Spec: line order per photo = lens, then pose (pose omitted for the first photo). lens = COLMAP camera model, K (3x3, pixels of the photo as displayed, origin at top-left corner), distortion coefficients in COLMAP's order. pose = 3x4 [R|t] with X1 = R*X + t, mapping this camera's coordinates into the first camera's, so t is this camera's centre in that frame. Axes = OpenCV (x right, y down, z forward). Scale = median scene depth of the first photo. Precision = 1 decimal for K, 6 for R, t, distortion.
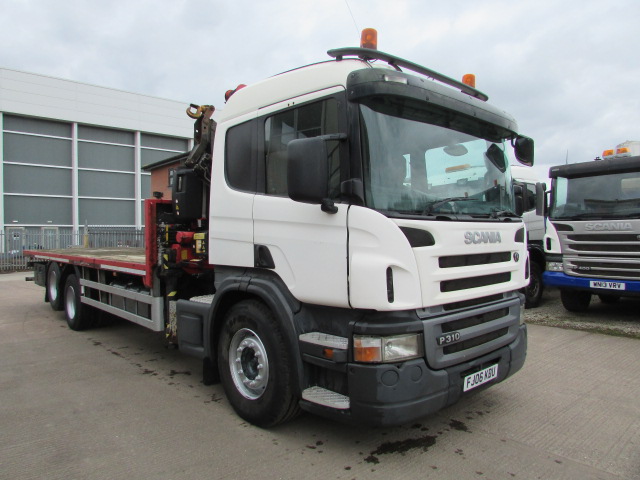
lens RADIAL K [[444.3, 0, 311.4], [0, 444.3, 239.2], [0, 0, 1]] dist [-0.023214, 0.000037]
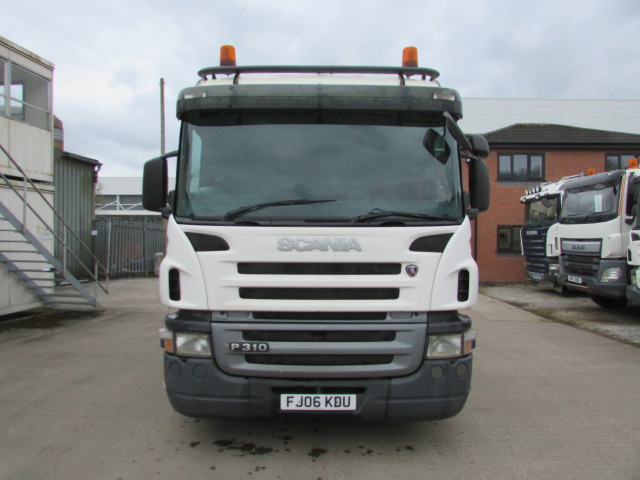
lens RADIAL K [[444.3, 0, 311.4], [0, 444.3, 239.2], [0, 0, 1]] dist [-0.023214, 0.000037]
pose [[0.760378, 0.017649, -0.649240, 1.018122], [-0.019940, 0.999794, 0.003825, -0.018798], [0.649174, 0.010037, 0.760574, 0.336120]]
